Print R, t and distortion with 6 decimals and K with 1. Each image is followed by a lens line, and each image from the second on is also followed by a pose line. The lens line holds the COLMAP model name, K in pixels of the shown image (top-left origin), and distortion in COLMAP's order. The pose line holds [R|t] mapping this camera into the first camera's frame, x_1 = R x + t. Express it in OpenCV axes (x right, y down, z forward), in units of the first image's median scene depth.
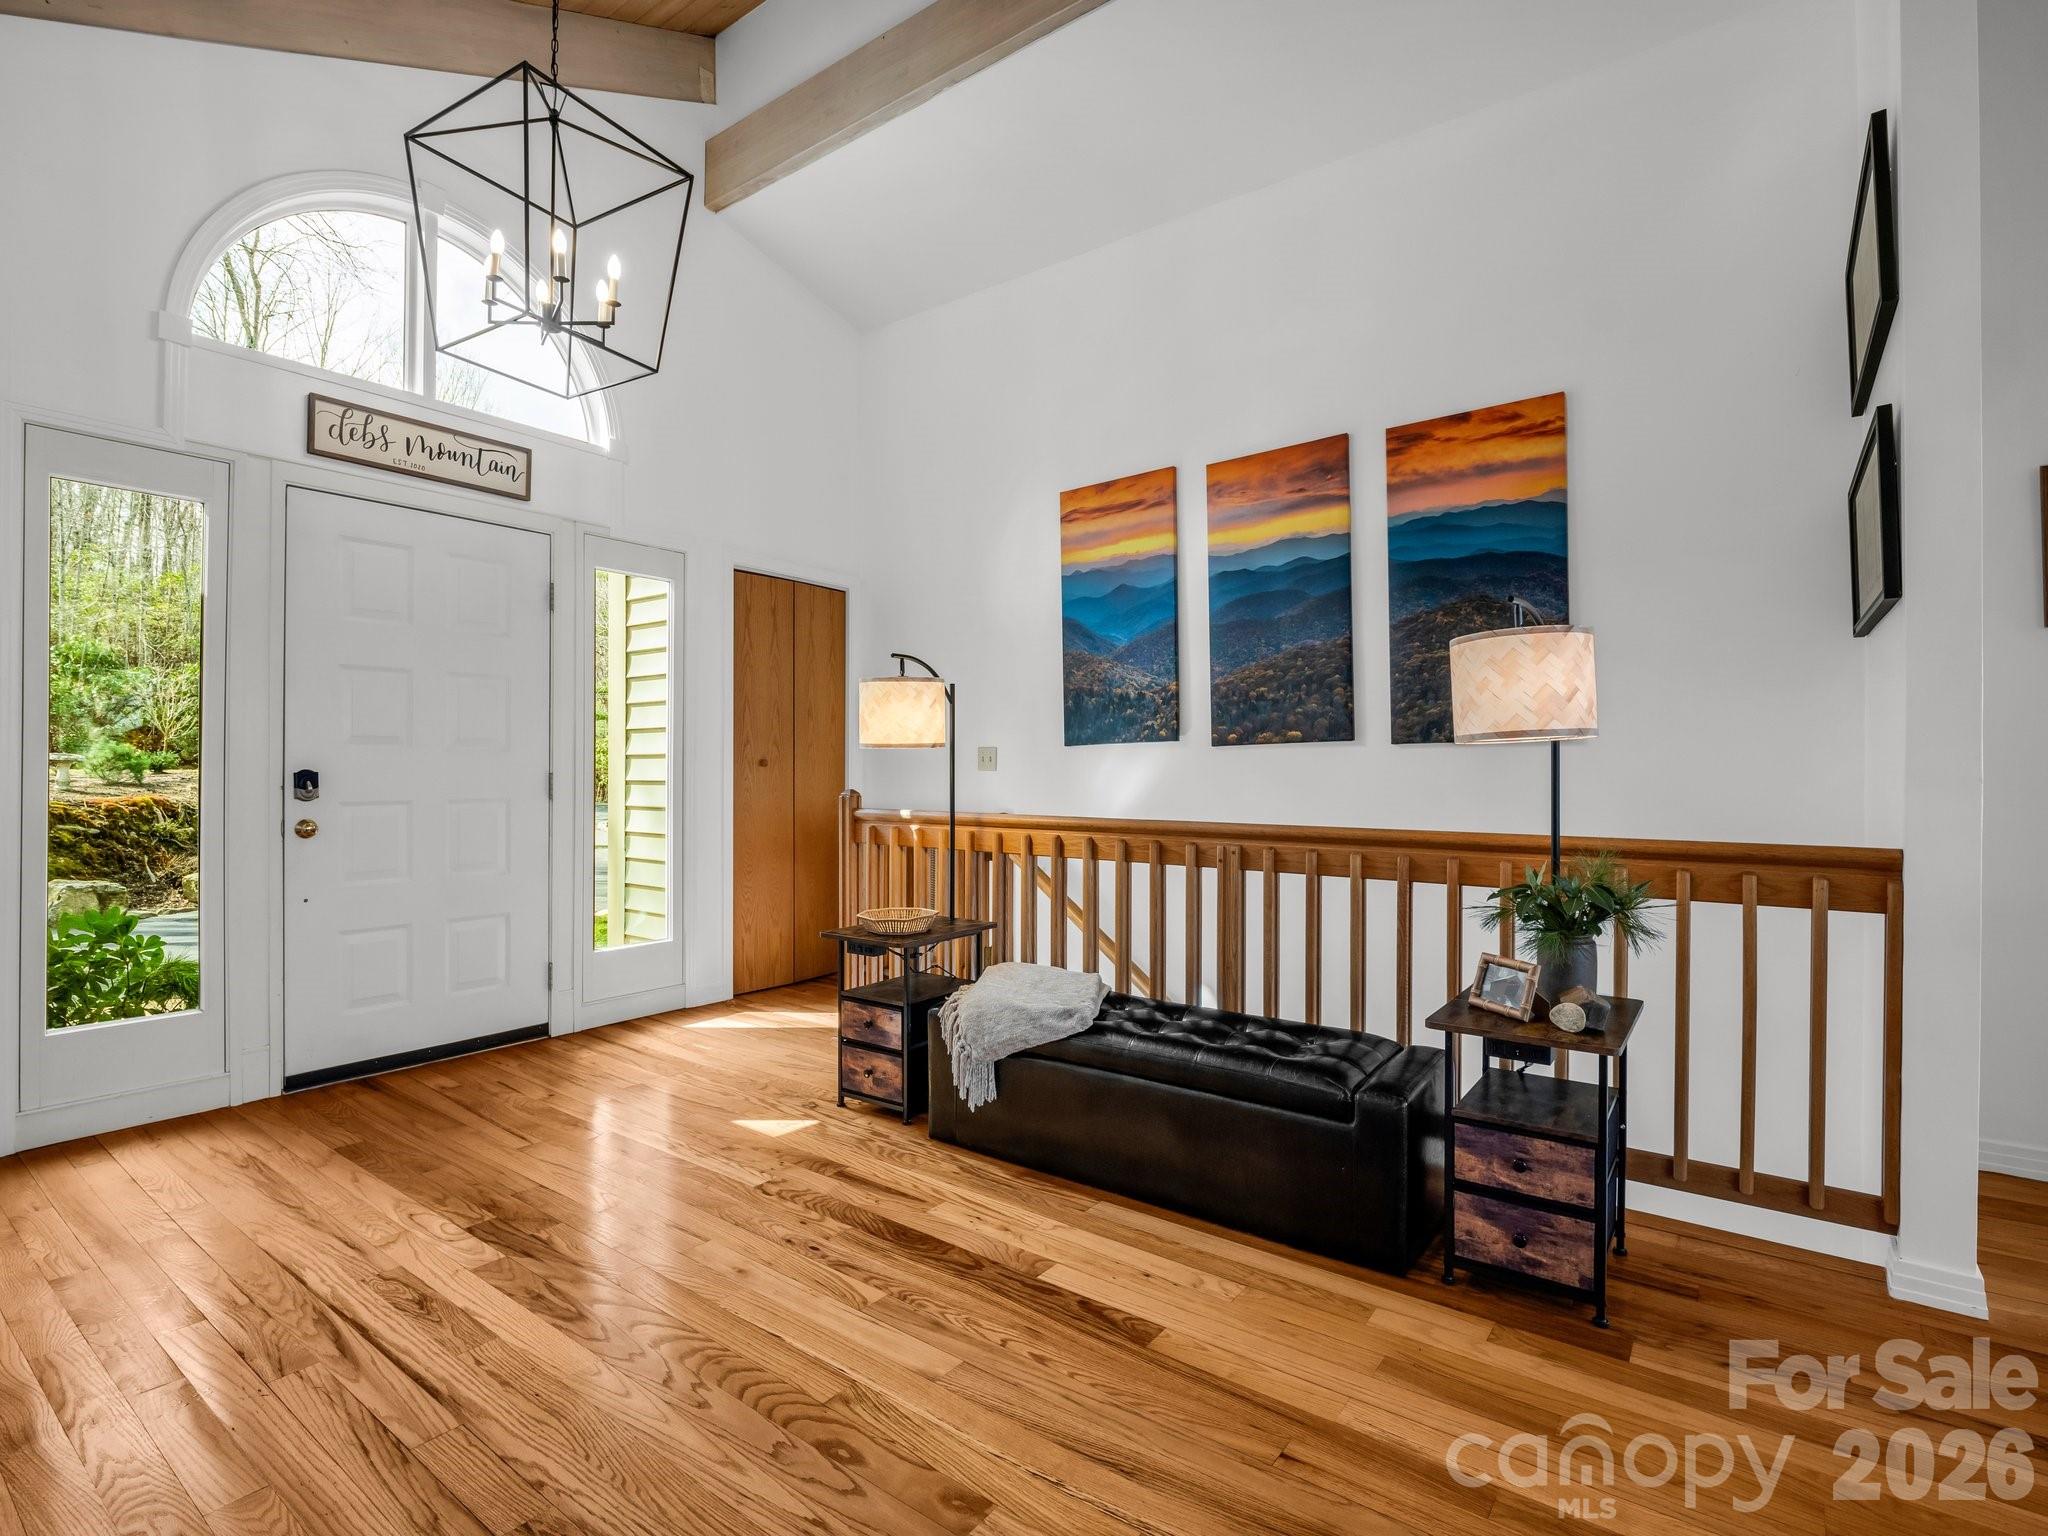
lens RADIAL K [[998.0, 0, 1004.1], [0, 998.0, 761.2], [0, 0, 1]] dist [-0.013222, -0.000362]
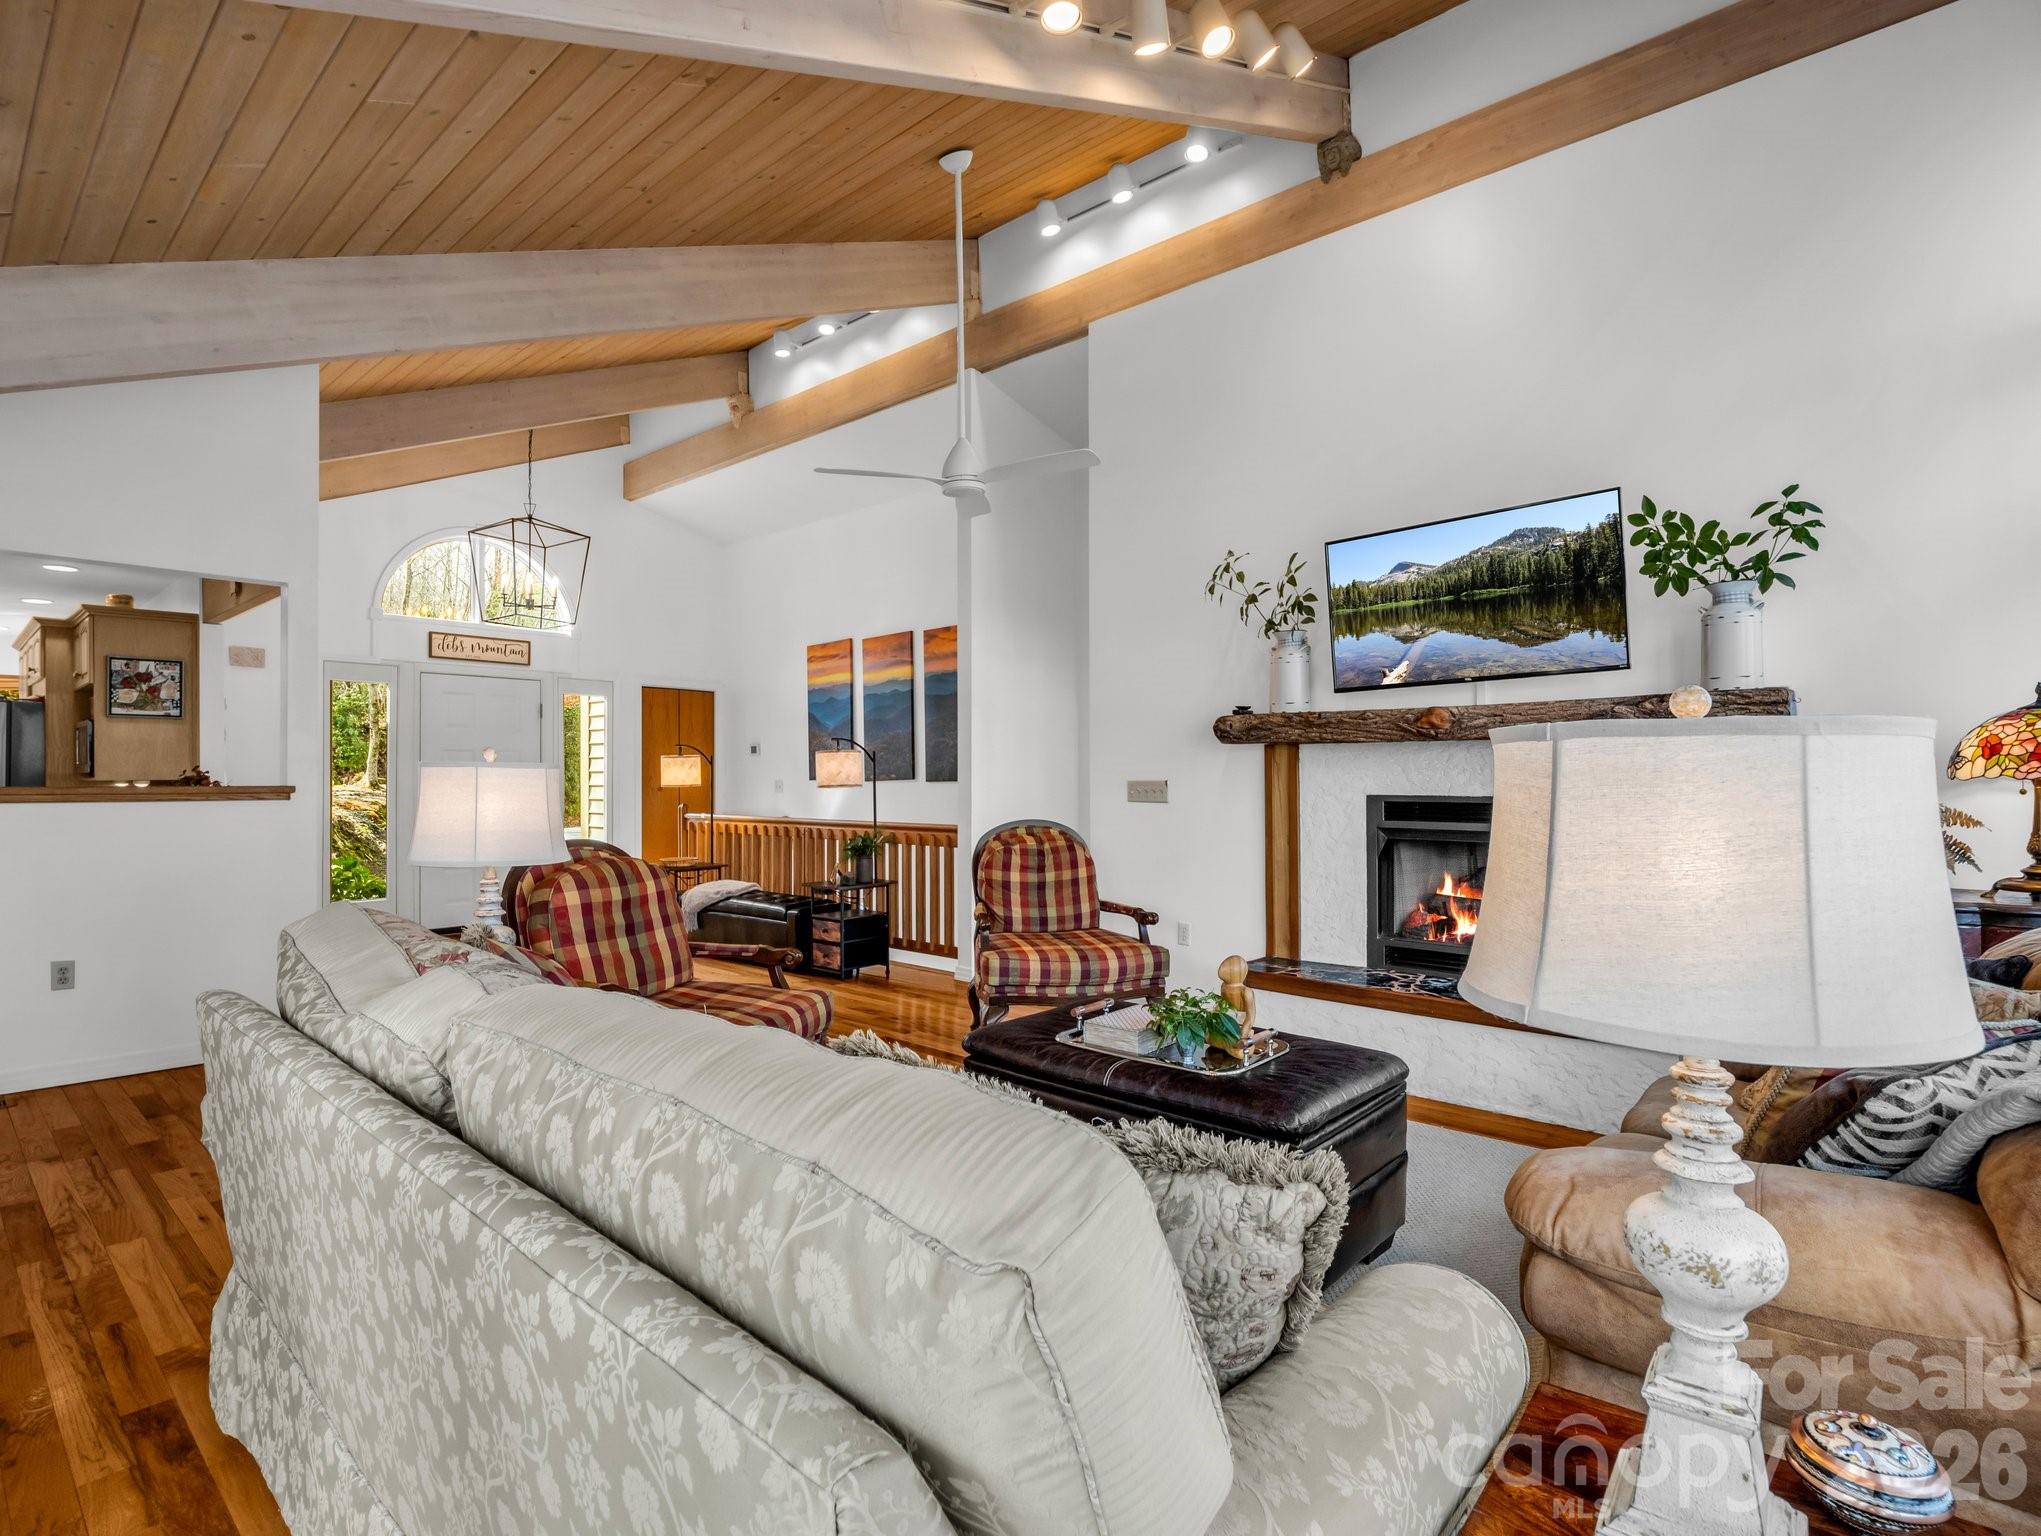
lens RADIAL K [[984.8, 0, 1020.5], [0, 984.8, 768.0], [0, 0, 1]] dist [-0.021196, -0.000382]
pose [[0.998591, -0.003378, -0.052968, 0.800135], [0.003352, 0.999994, -0.000575, -0.050215], [0.052969, 0.000396, 0.998596, -1.212441]]
